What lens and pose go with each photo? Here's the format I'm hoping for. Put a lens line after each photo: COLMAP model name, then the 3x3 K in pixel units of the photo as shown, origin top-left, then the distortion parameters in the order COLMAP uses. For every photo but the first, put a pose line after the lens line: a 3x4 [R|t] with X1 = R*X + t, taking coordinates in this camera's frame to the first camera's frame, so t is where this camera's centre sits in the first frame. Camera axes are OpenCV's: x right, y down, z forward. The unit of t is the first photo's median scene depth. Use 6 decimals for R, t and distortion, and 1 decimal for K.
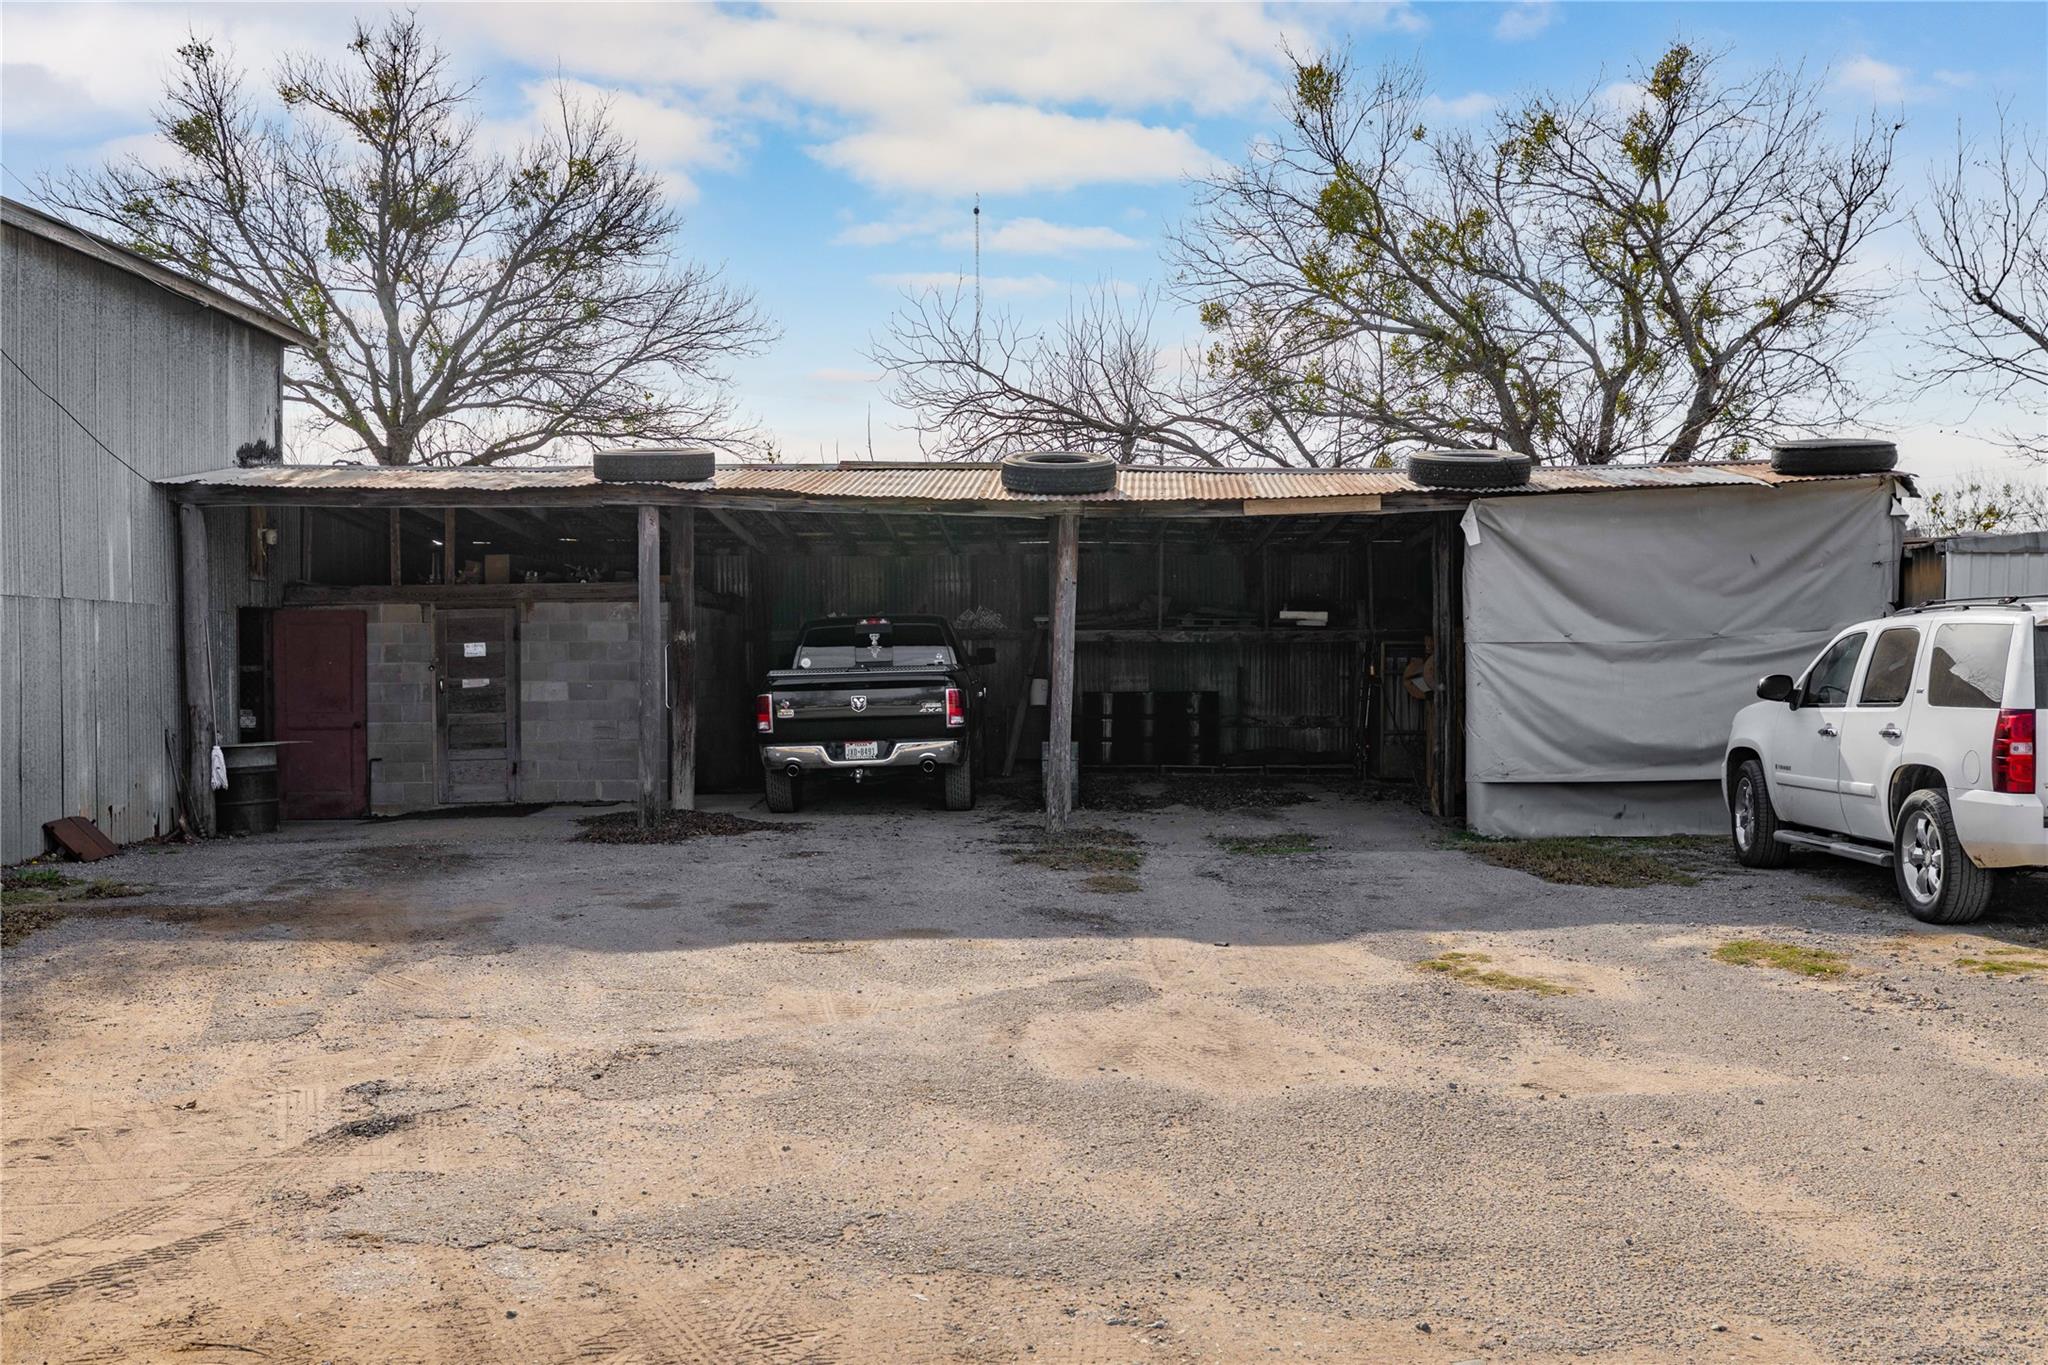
lens RADIAL K [[2018.4, 0, 1026.1], [0, 2018.4, 681.4], [0, 0, 1]] dist [-0.019567, 0.000000]
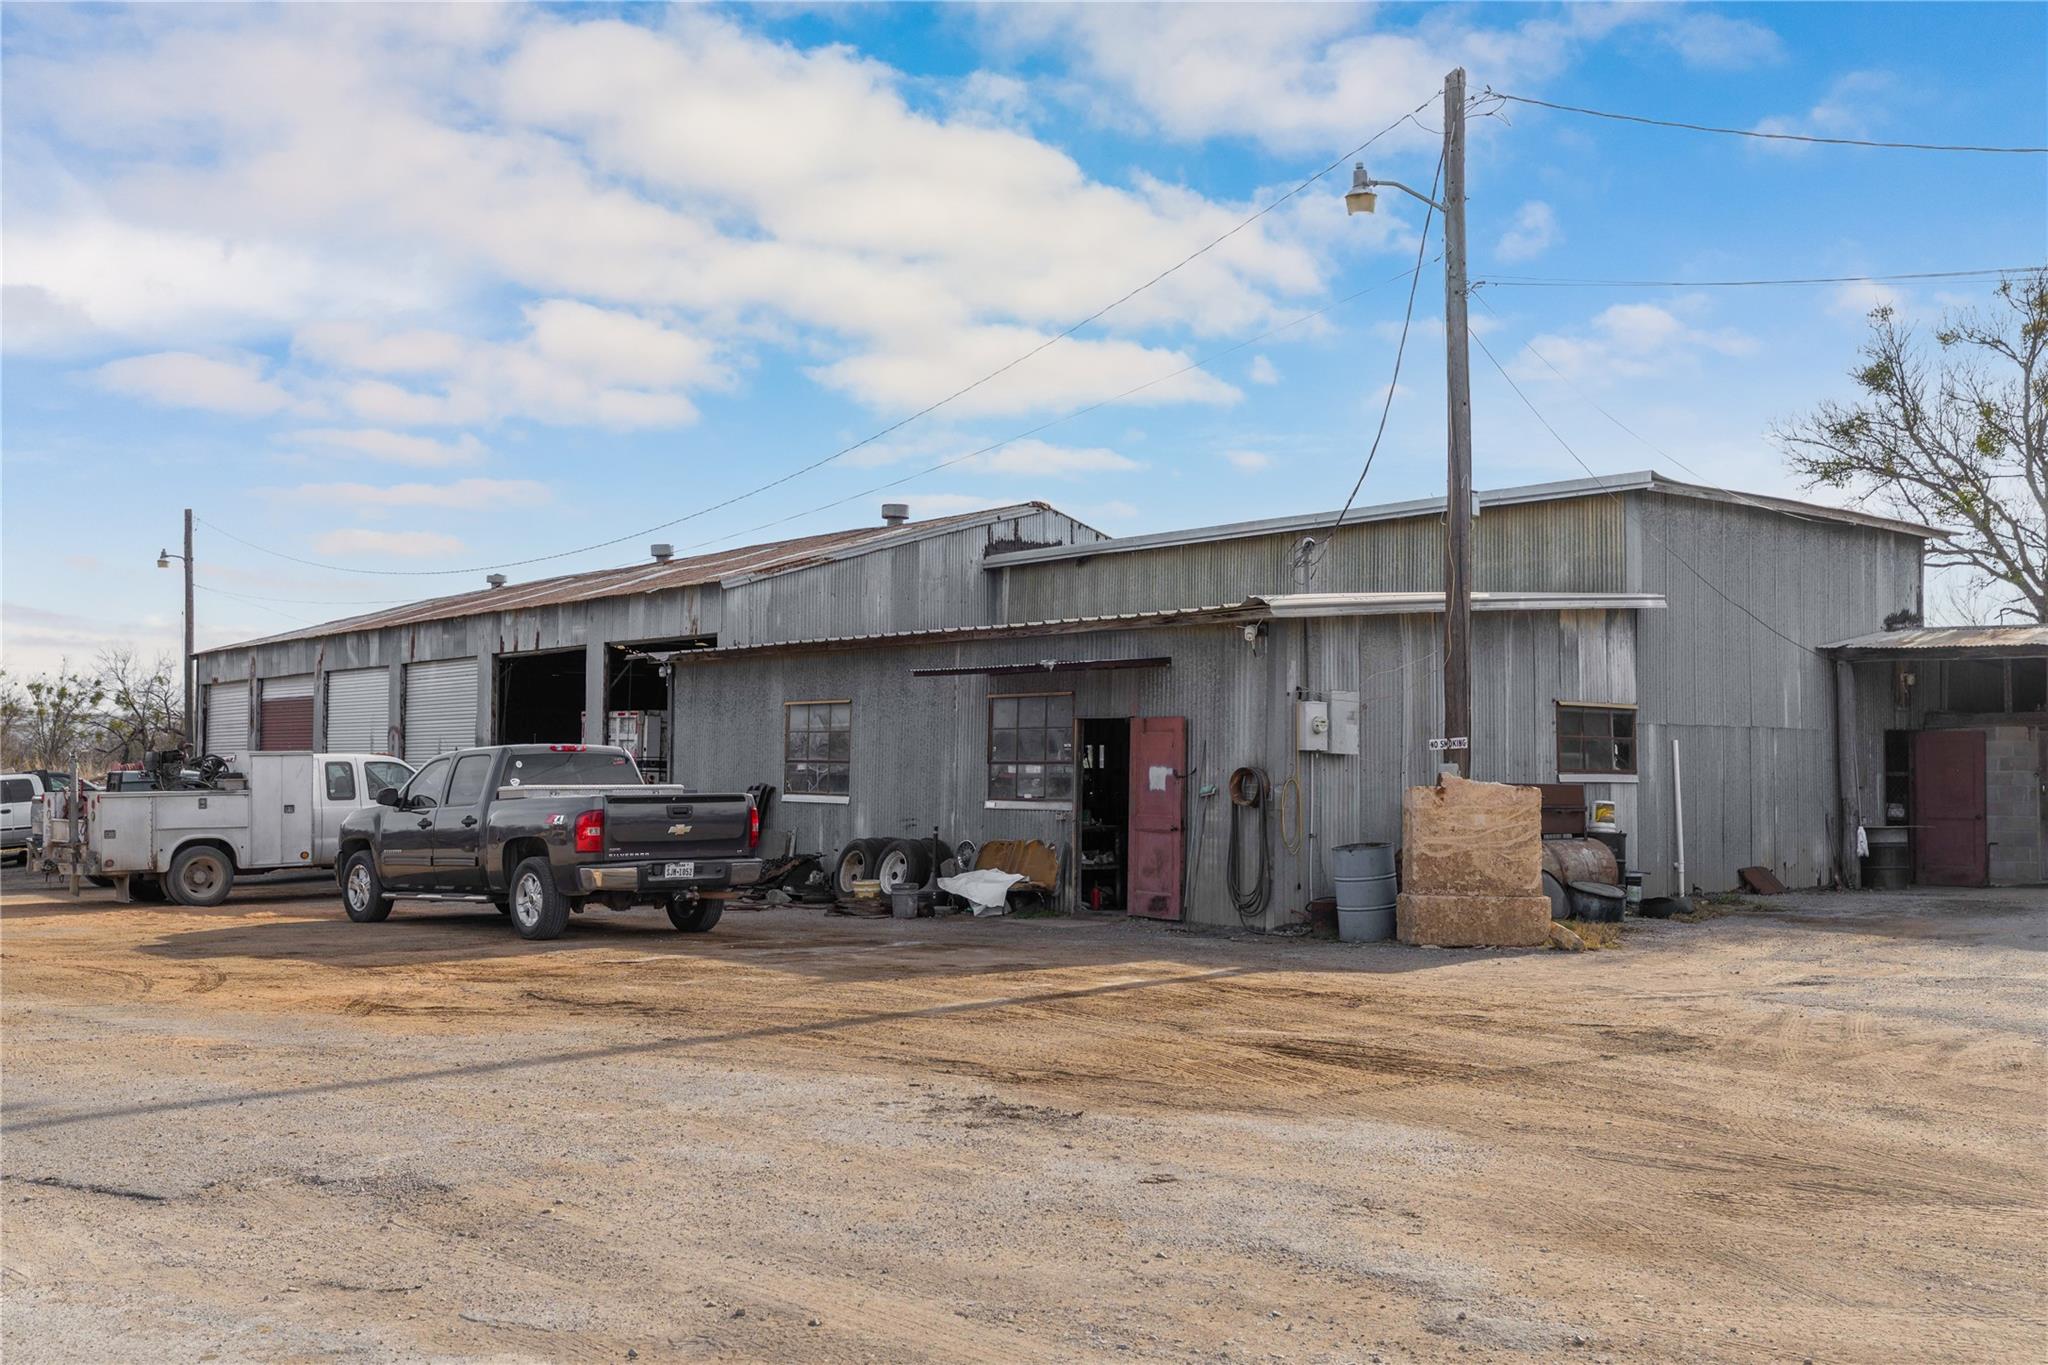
lens RADIAL K [[2018.4, 0, 1024.3], [0, 2018.4, 681.4], [0, 0, 1]] dist [-0.019567, 0.000000]
pose [[0.658659, -0.021685, -0.752129, 0.269308], [-0.018693, 0.998805, -0.045166, 0.003911], [0.752209, 0.043808, 0.657466, -0.378441]]
